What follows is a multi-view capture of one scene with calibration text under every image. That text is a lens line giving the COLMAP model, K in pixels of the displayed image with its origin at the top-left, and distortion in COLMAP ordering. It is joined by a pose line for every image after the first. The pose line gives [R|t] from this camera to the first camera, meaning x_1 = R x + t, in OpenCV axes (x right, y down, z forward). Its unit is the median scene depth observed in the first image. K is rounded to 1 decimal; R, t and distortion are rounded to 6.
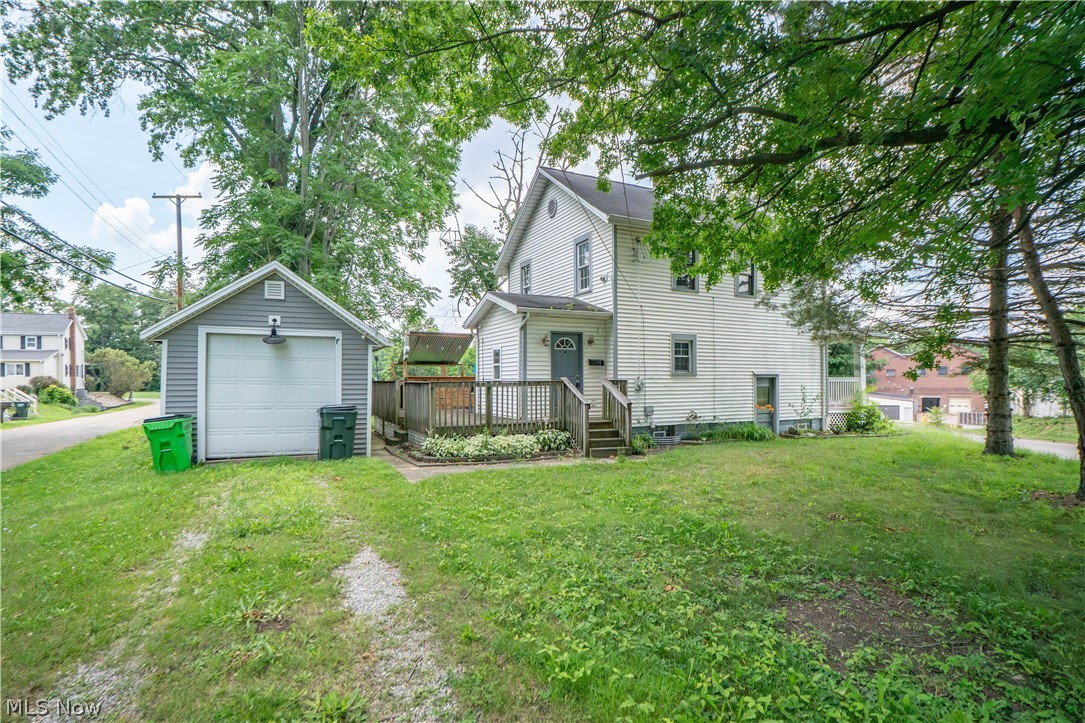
lens RADIAL K [[533.9, 0, 541.1], [0, 533.9, 380.4], [0, 0, 1]] dist [-0.003045, -0.000374]
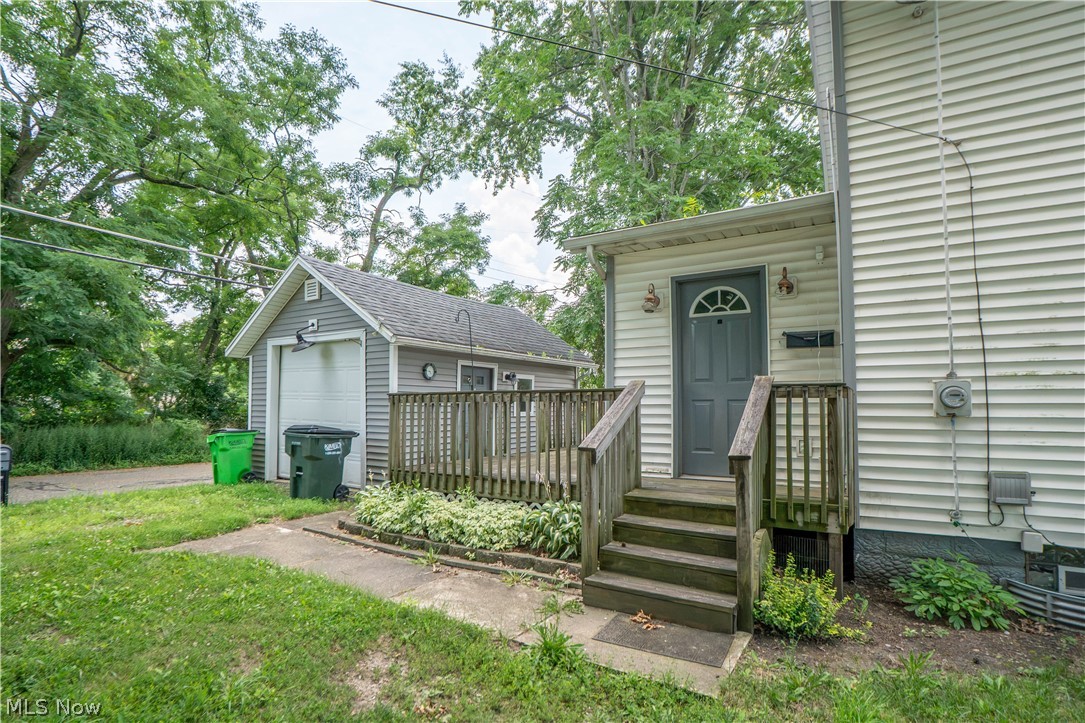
lens RADIAL K [[533.9, 0, 541.1], [0, 533.9, 380.4], [0, 0, 1]] dist [-0.003045, -0.000374]
pose [[0.531920, -0.034899, -0.846075, 0.316634], [0.004114, 0.999245, -0.038631, 0.008871], [0.846785, 0.017068, 0.531662, 0.644343]]
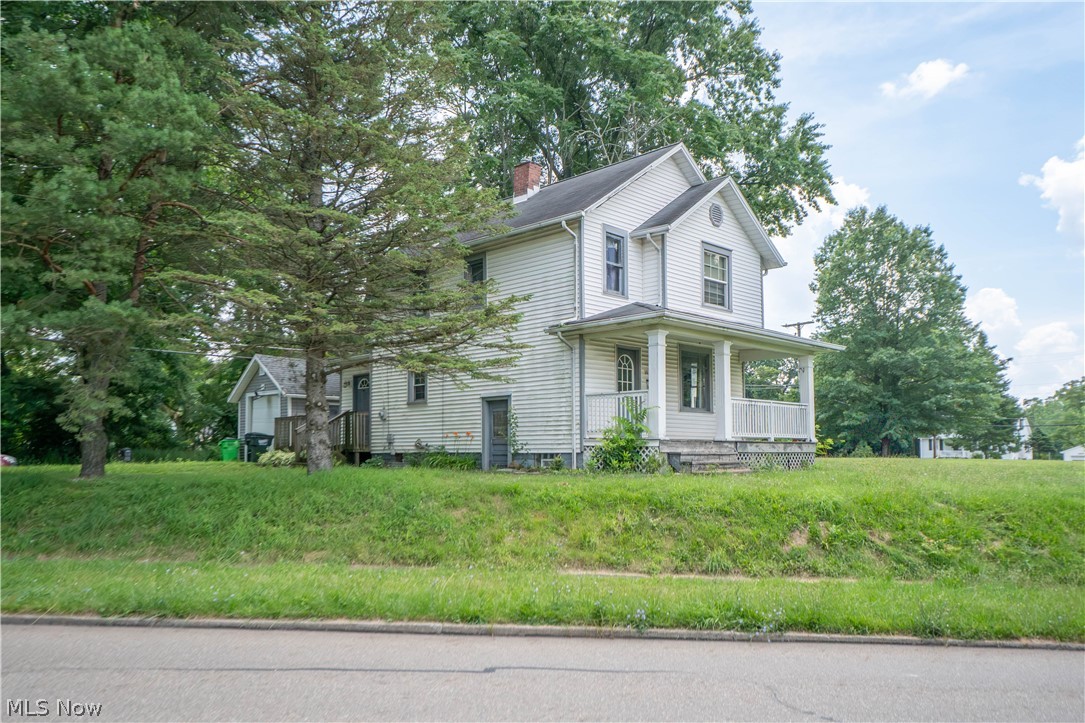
lens RADIAL K [[826.6, 0, 541.0], [0, 826.6, 383.4], [0, 0, 1]] dist [0.006823, 0.004650]
pose [[0.320534, -0.077141, -0.944091, 2.054246], [-0.000532, 0.996664, -0.081618, 0.087059], [0.947237, 0.026663, 0.319423, 0.764231]]
